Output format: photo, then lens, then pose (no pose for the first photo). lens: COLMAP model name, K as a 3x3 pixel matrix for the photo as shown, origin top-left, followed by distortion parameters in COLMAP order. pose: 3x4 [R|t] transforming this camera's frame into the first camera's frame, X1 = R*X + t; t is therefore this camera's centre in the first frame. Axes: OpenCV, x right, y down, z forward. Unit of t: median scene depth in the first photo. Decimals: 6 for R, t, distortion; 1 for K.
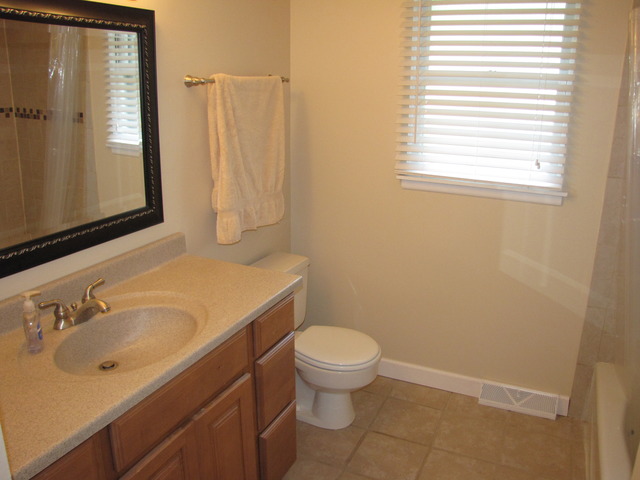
lens RADIAL K [[531.7, 0, 329.2], [0, 531.7, 237.7], [0, 0, 1]] dist [-0.194504, 0.157881]
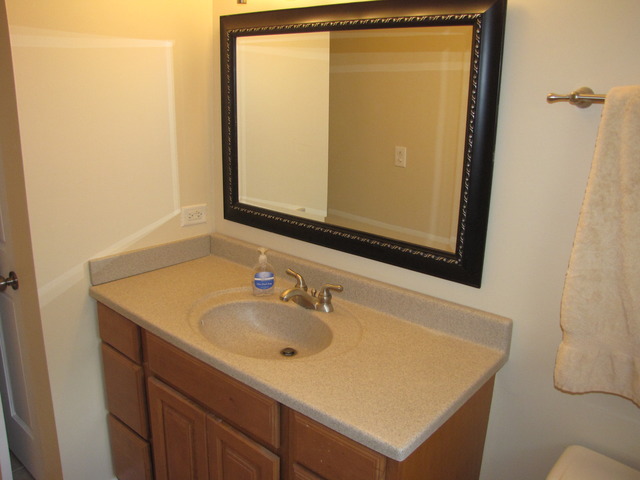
lens RADIAL K [[531.7, 0, 329.2], [0, 531.7, 237.7], [0, 0, 1]] dist [-0.194504, 0.157881]
pose [[-0.258361, 0.231784, -0.937830, 0.500546], [-0.315140, 0.897462, 0.308625, -0.317790], [0.913201, 0.375284, -0.158825, 1.154801]]
